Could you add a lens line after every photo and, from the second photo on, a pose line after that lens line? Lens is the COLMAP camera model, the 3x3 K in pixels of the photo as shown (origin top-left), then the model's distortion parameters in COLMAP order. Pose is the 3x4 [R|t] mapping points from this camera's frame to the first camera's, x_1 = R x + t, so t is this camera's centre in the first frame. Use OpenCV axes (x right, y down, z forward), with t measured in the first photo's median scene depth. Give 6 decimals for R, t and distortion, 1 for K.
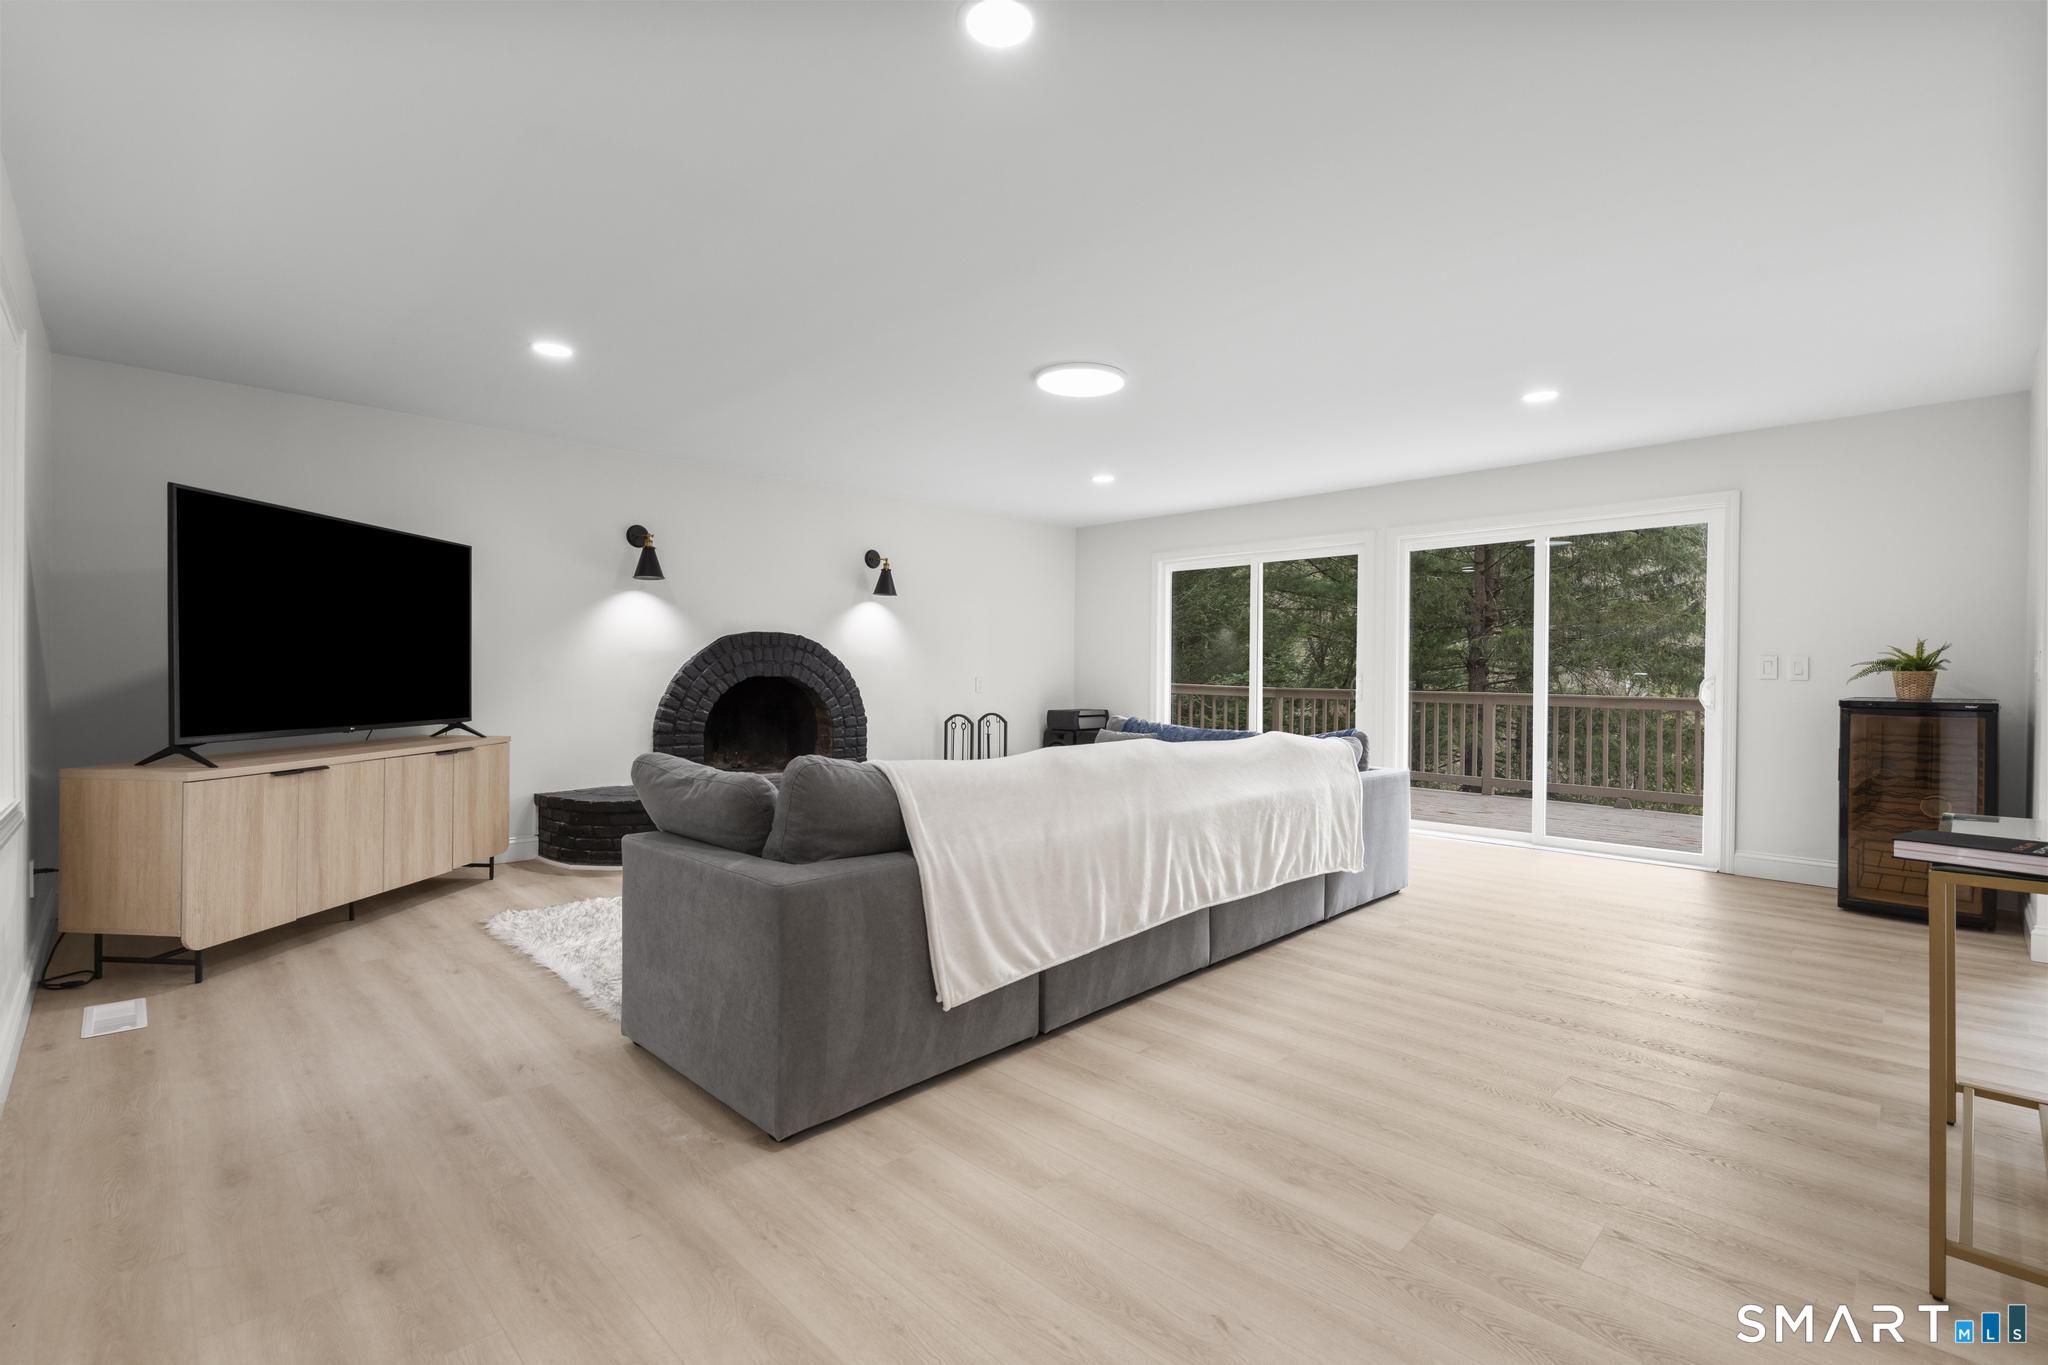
lens RADIAL K [[914.4, 0, 988.3], [0, 914.4, 669.1], [0, 0, 1]] dist [-0.006149, 0.002059]
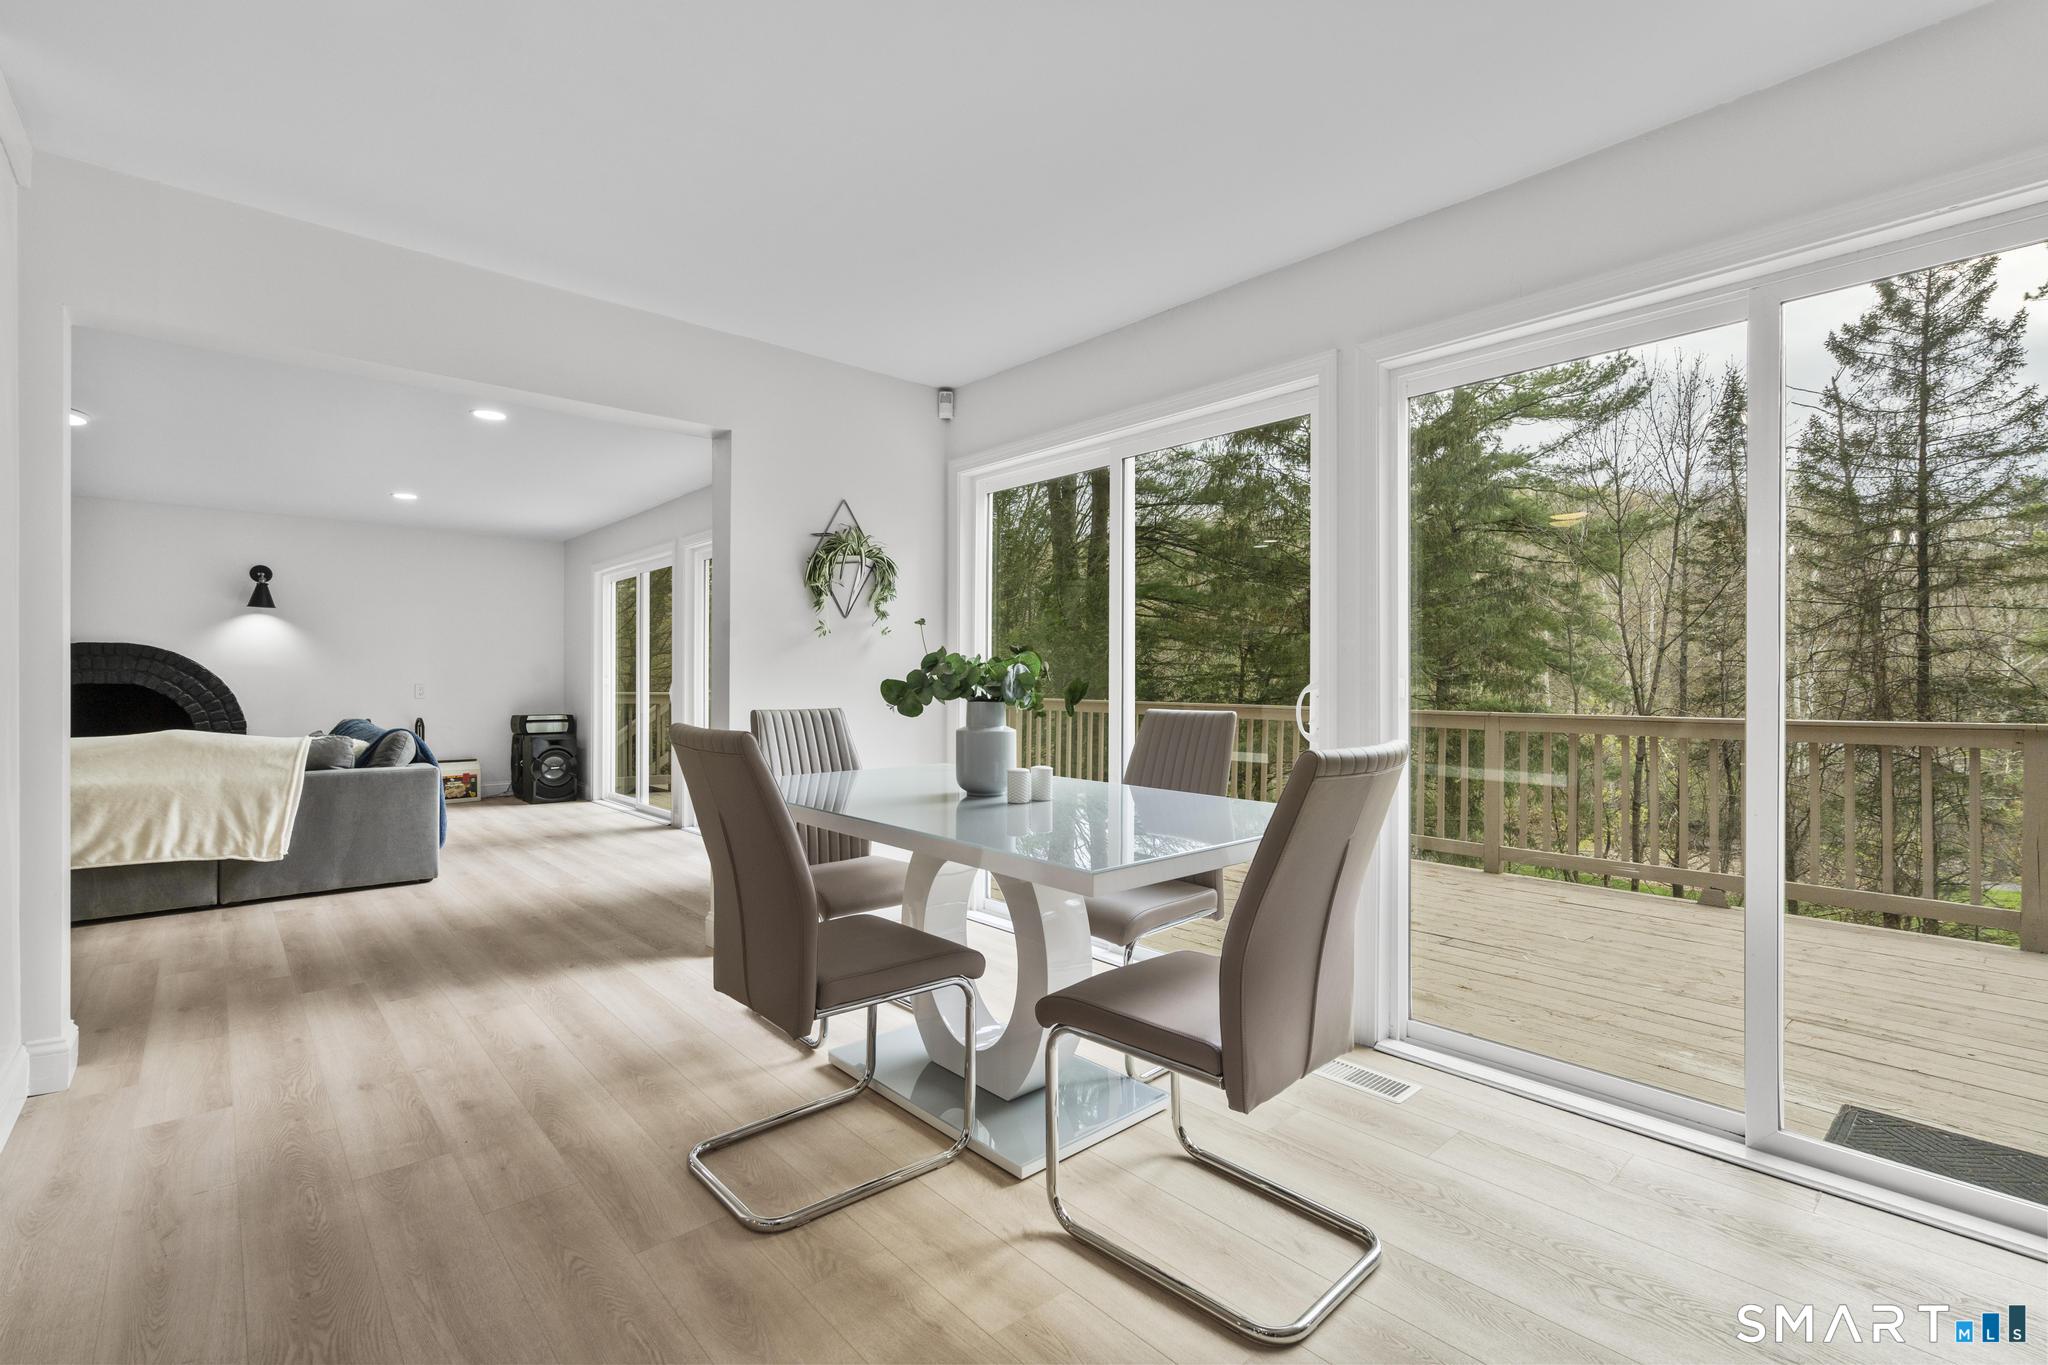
lens RADIAL K [[914.4, 0, 1012.9], [0, 914.4, 684.8], [0, 0, 1]] dist [-0.006149, 0.002059]
pose [[0.999087, 0.006466, -0.042222, 1.175848], [-0.006519, 0.999978, -0.001113, 0.006133], [0.042214, 0.001388, 0.999108, -0.044097]]
